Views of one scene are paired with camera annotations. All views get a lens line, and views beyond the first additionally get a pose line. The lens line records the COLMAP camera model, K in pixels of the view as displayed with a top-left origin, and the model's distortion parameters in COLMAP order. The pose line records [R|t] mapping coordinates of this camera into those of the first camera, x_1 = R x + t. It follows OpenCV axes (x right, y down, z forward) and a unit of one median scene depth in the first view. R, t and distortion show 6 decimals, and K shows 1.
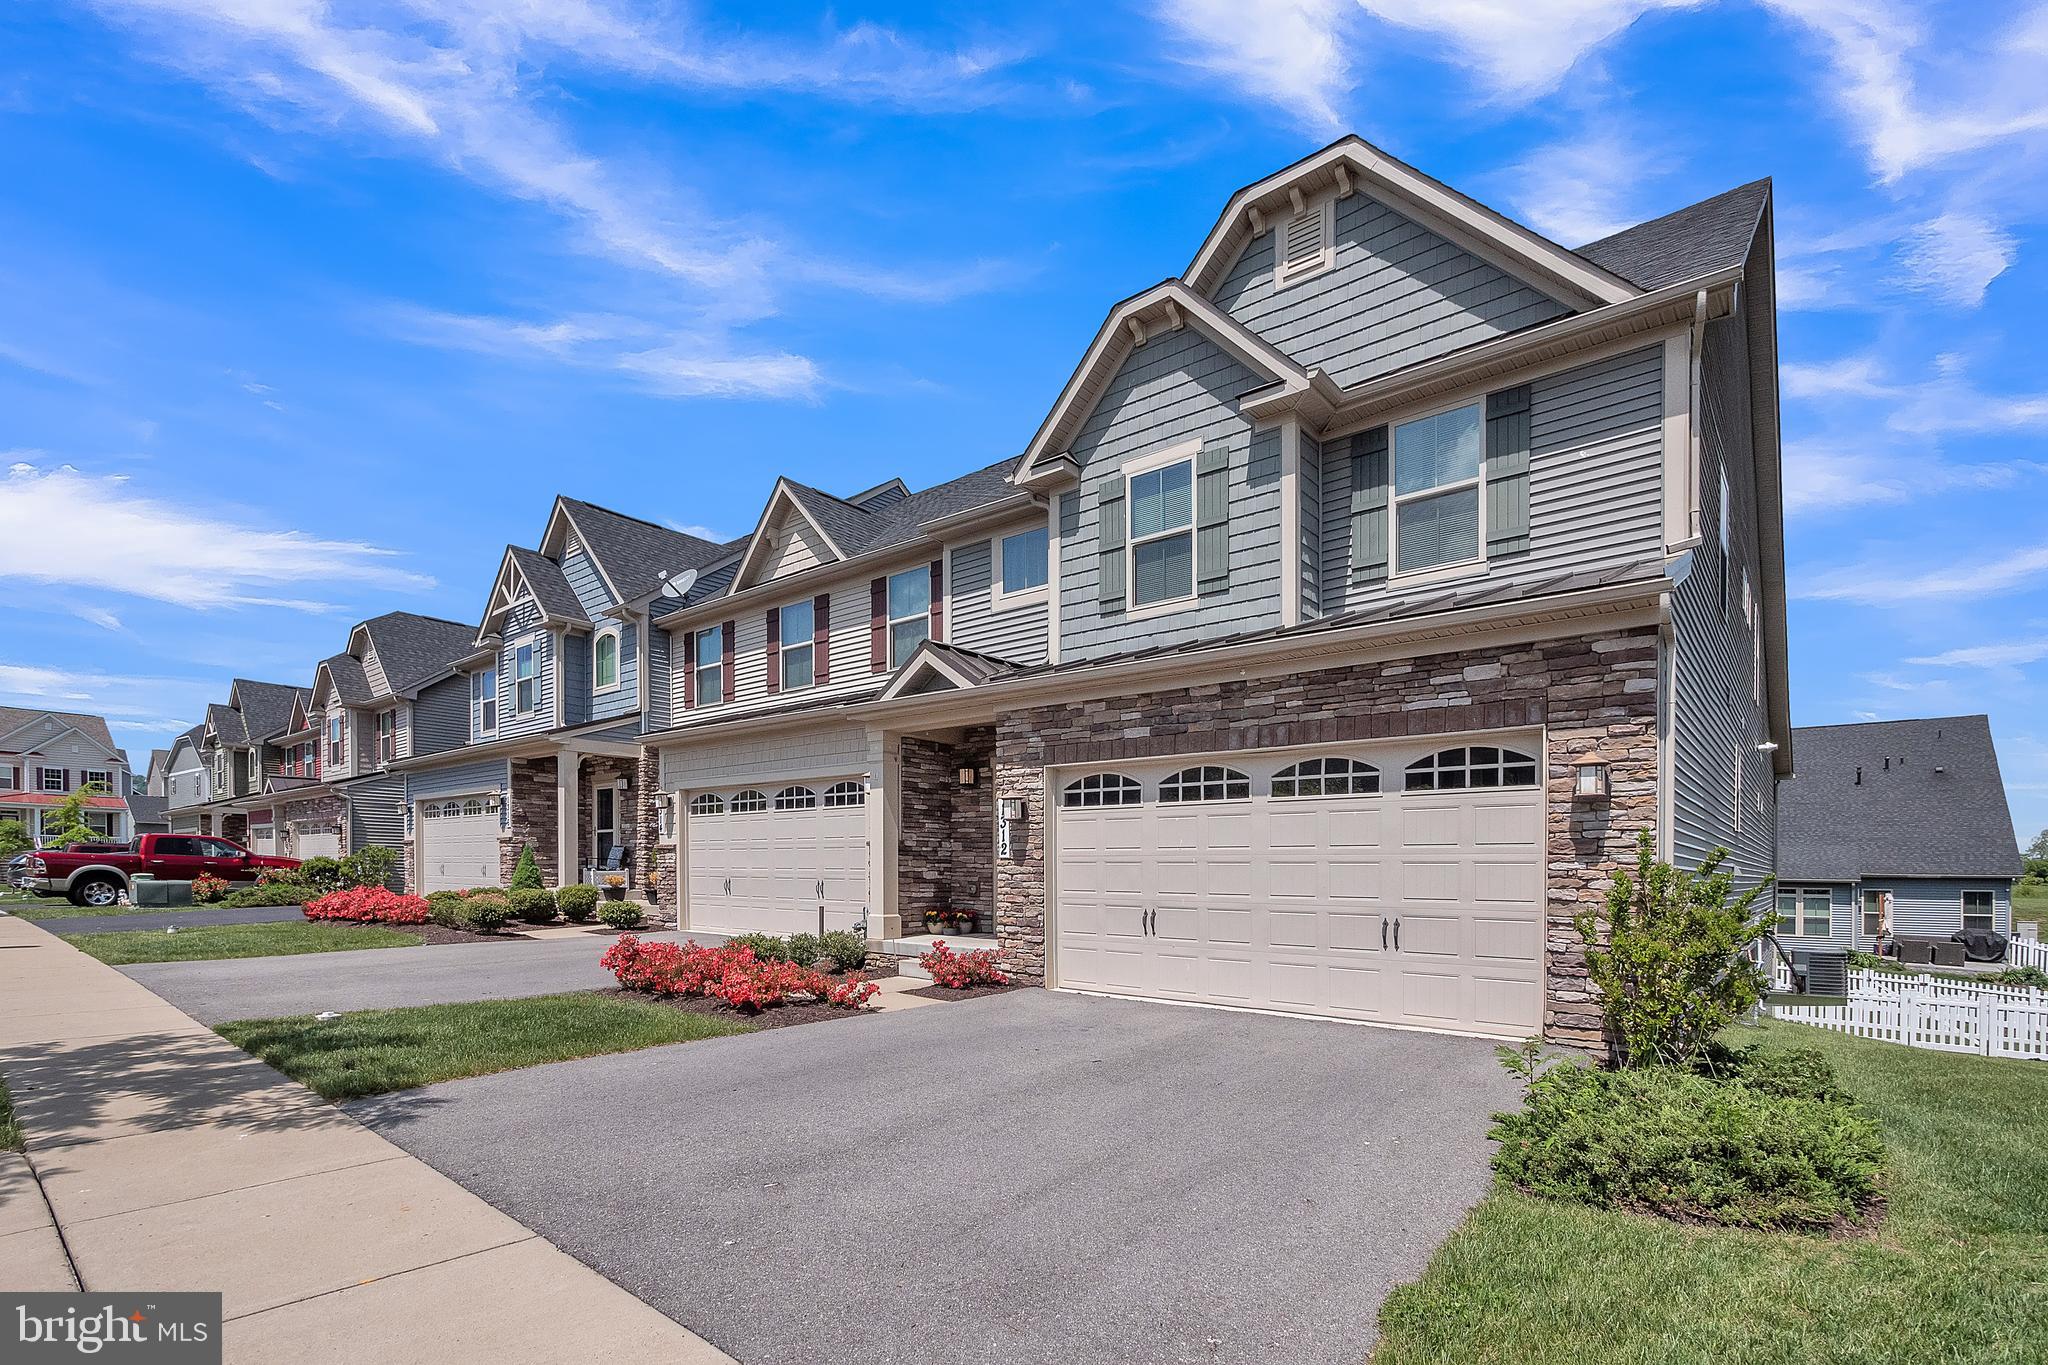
lens RADIAL K [[905.1, 0, 1029.0], [0, 905.1, 849.1], [0, 0, 1]] dist [-0.008438, -0.000176]
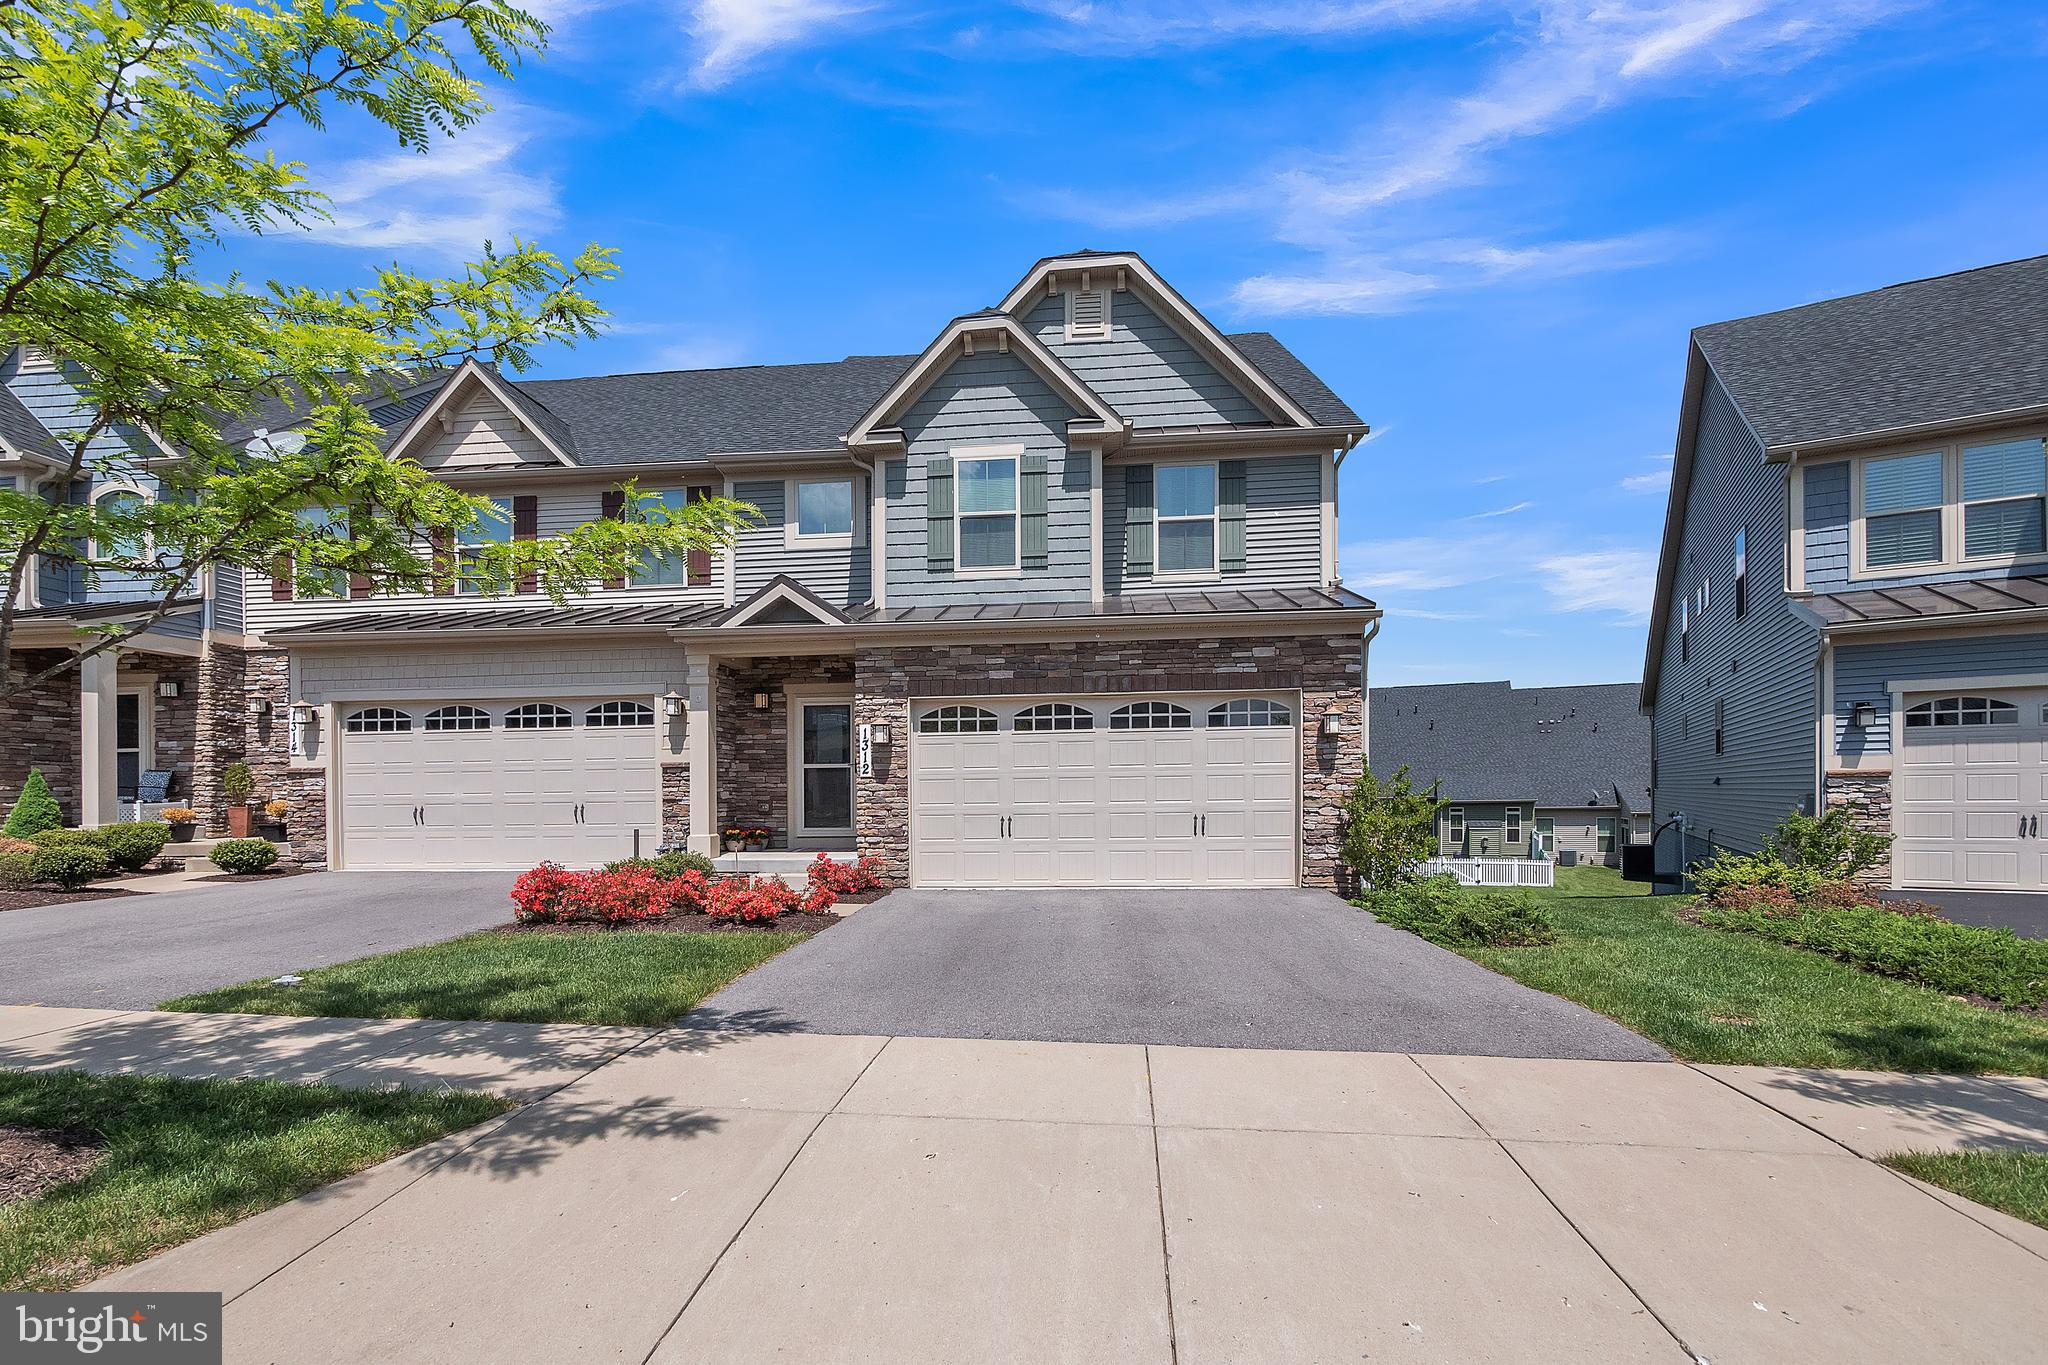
lens RADIAL K [[859.0, 0, 1023.9], [0, 859.0, 761.3], [0, 0, 1]] dist [-0.010704, 0.000733]
pose [[0.840001, -0.003392, 0.542574, -0.473145], [0.008006, 0.999949, -0.006144, -0.001765], [-0.542526, 0.009505, 0.839985, -0.009137]]
